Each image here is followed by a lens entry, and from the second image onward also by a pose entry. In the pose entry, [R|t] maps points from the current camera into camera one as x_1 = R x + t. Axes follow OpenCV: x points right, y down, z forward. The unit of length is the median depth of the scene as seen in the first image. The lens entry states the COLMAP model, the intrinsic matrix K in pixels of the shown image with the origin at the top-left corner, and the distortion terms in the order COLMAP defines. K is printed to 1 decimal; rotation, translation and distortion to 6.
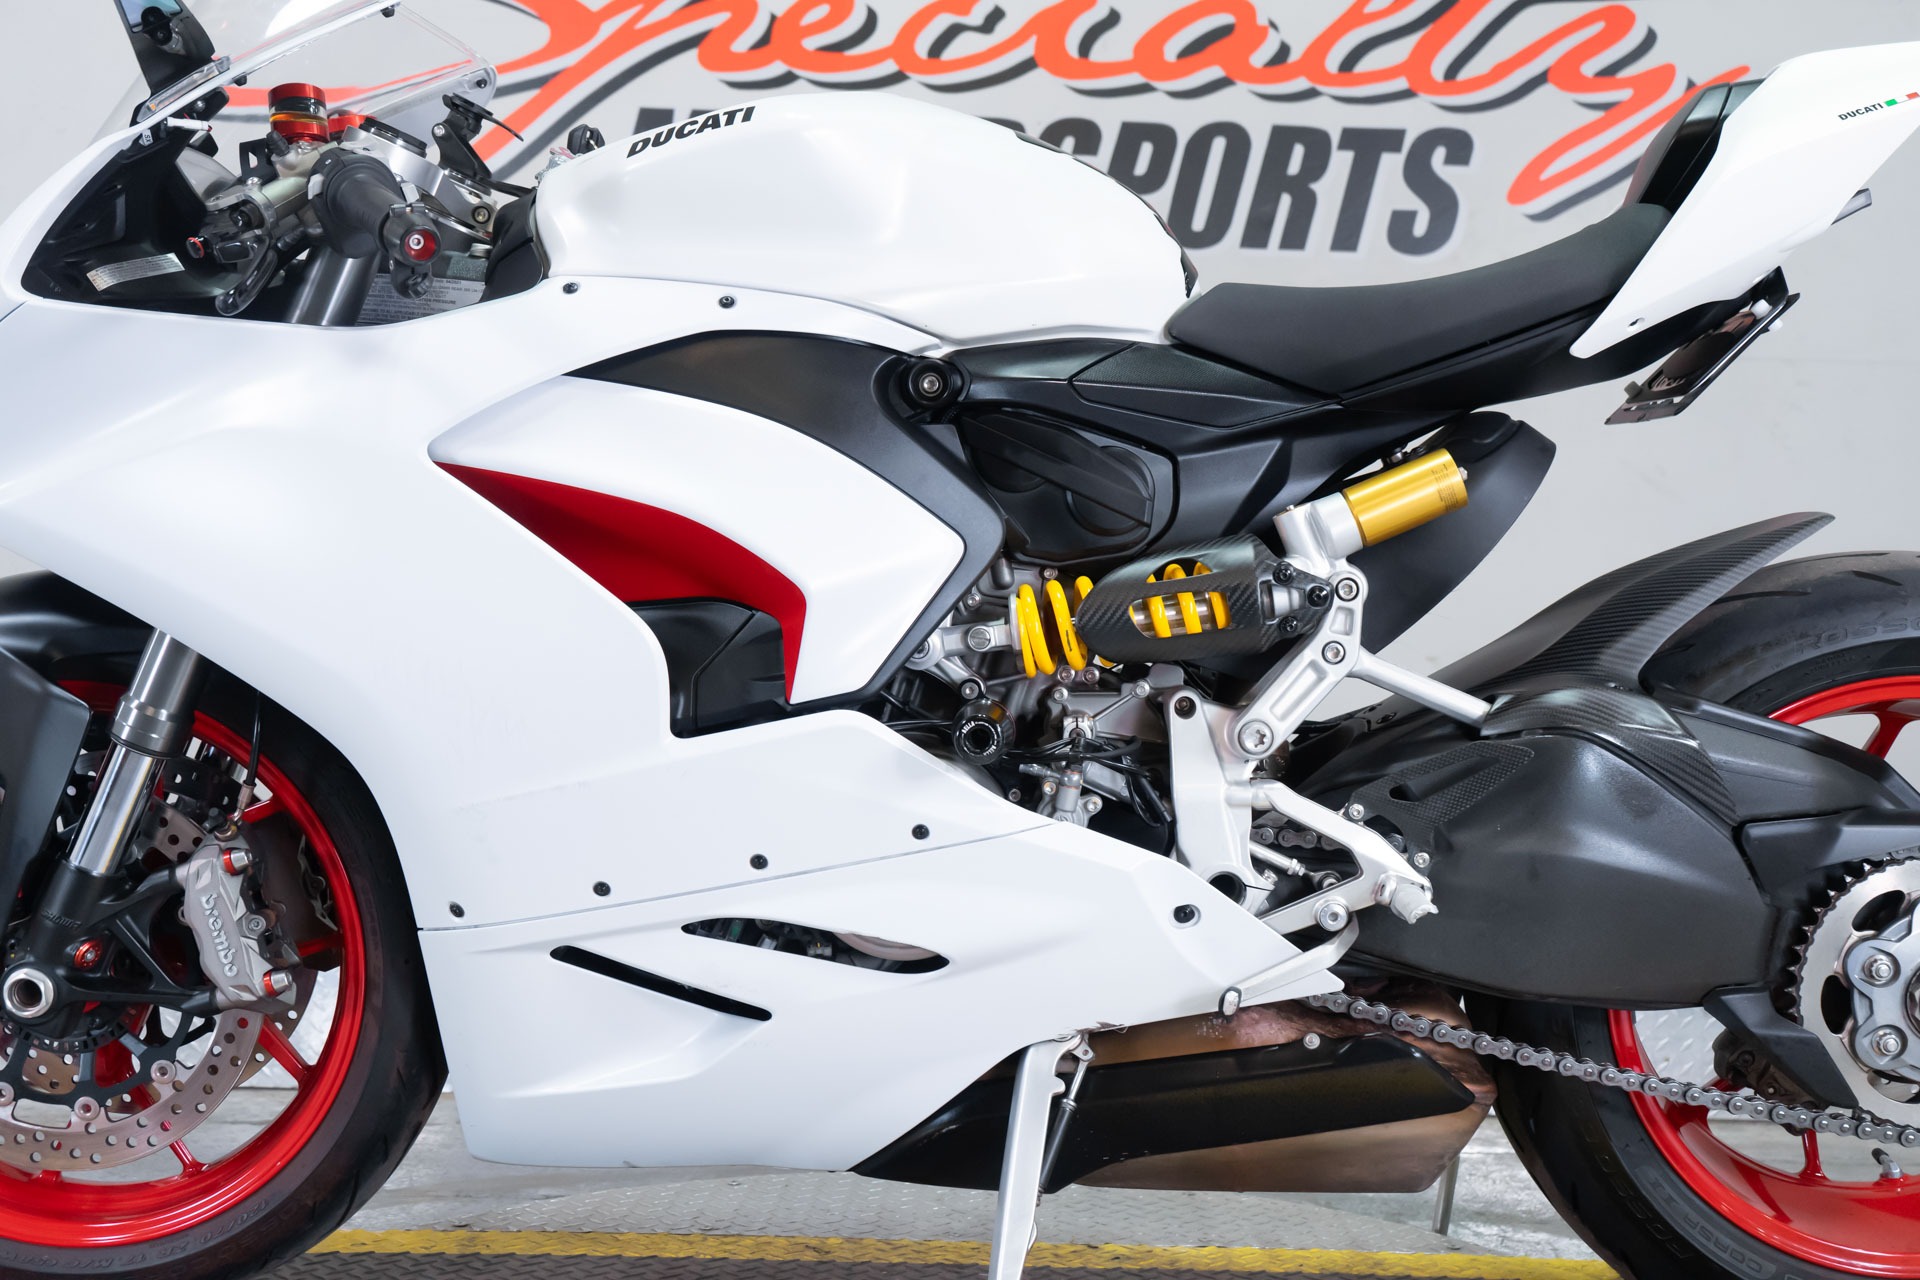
lens RADIAL K [[2141.7, 0, 944.5], [0, 2141.7, 643.8], [0, 0, 1]] dist [0.022942, 0.000000]
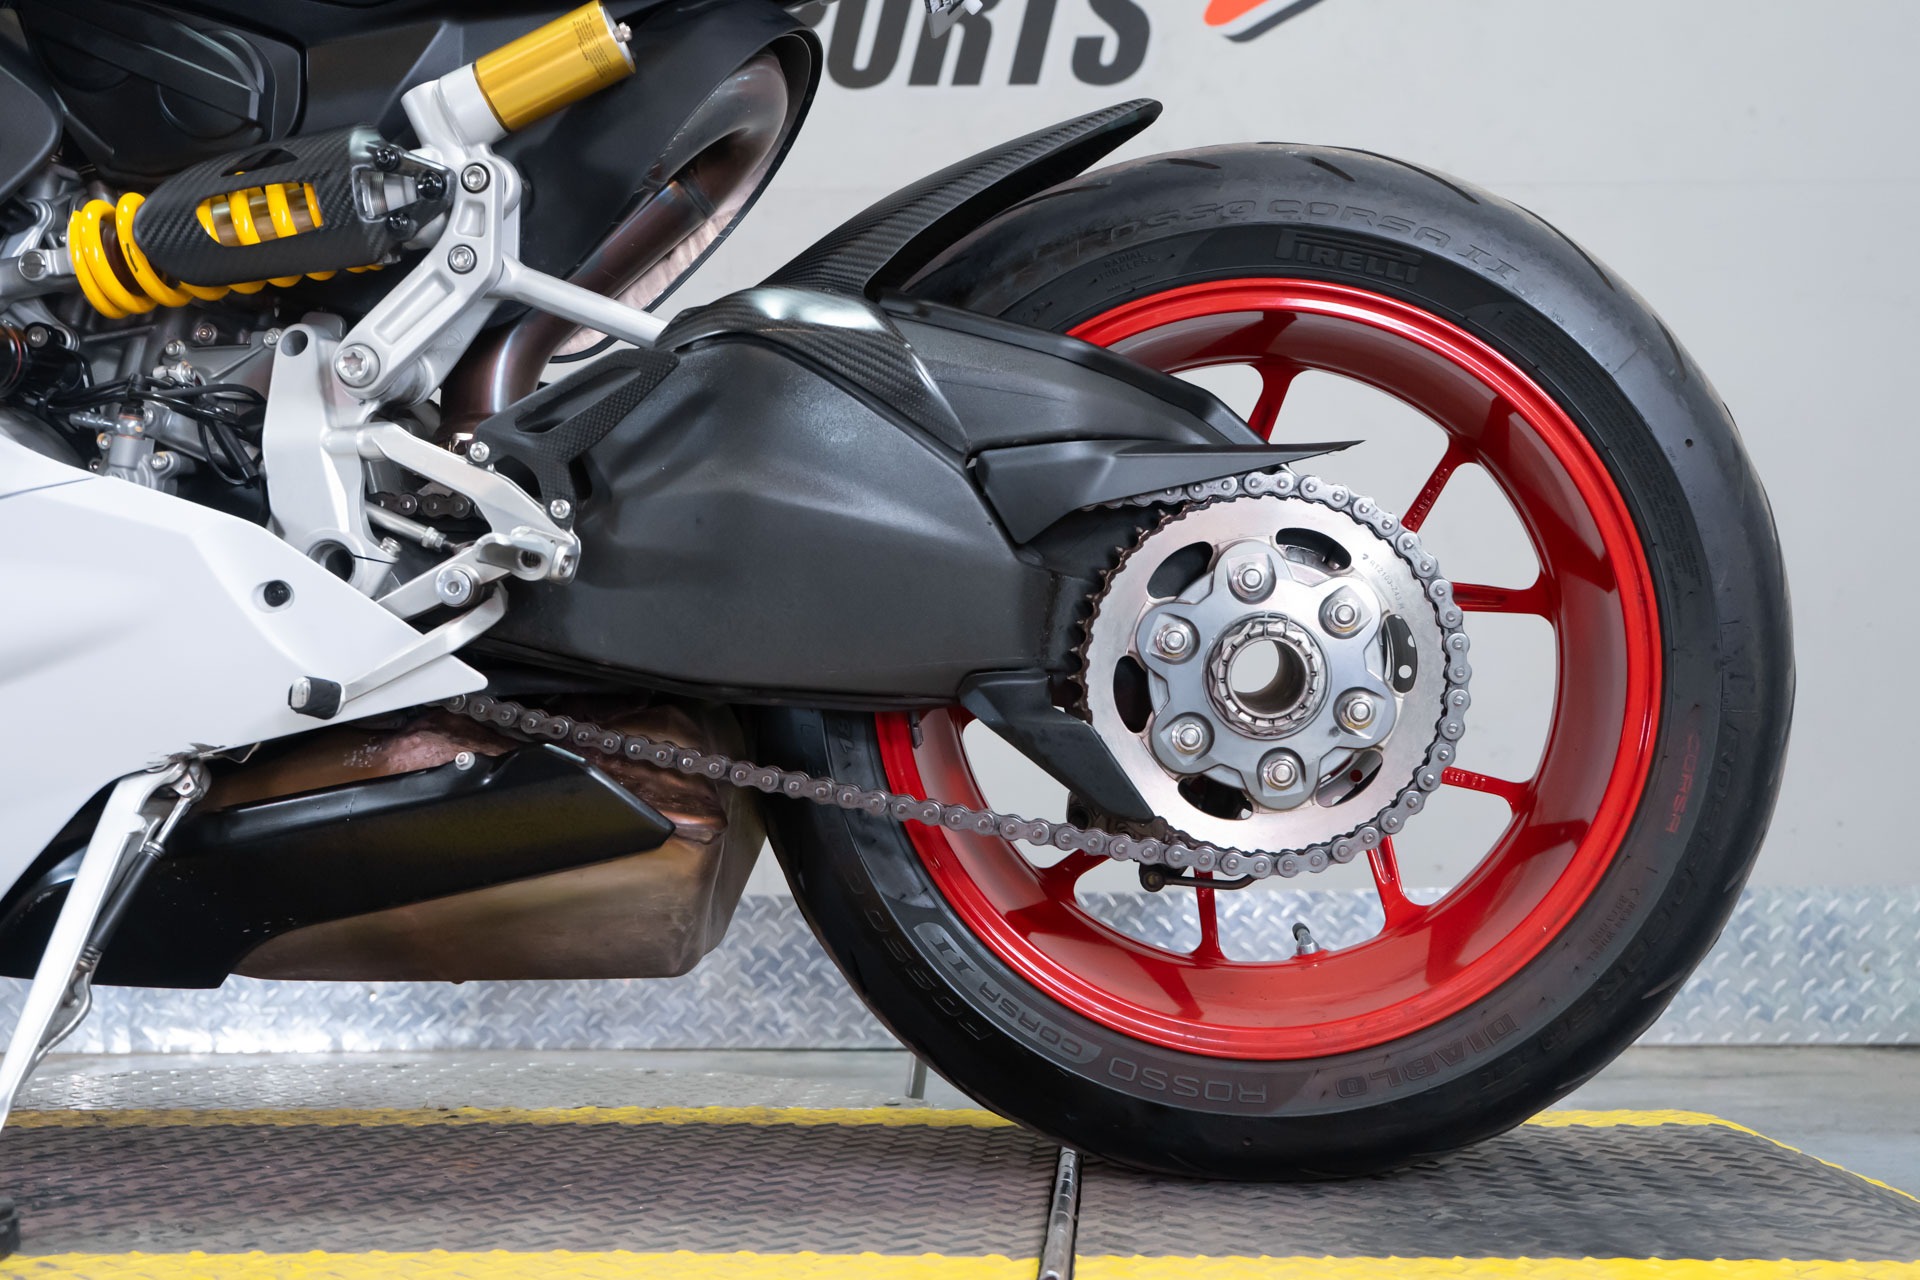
lens RADIAL K [[2141.7, 0, 960.2], [0, 2141.7, 634.1], [0, 0, 1]] dist [0.022942, 0.000000]
pose [[0.997998, -0.032626, -0.054182, 0.397715], [0.029686, 0.998088, -0.054212, 0.187635], [0.055847, 0.052495, 0.997058, 0.226344]]
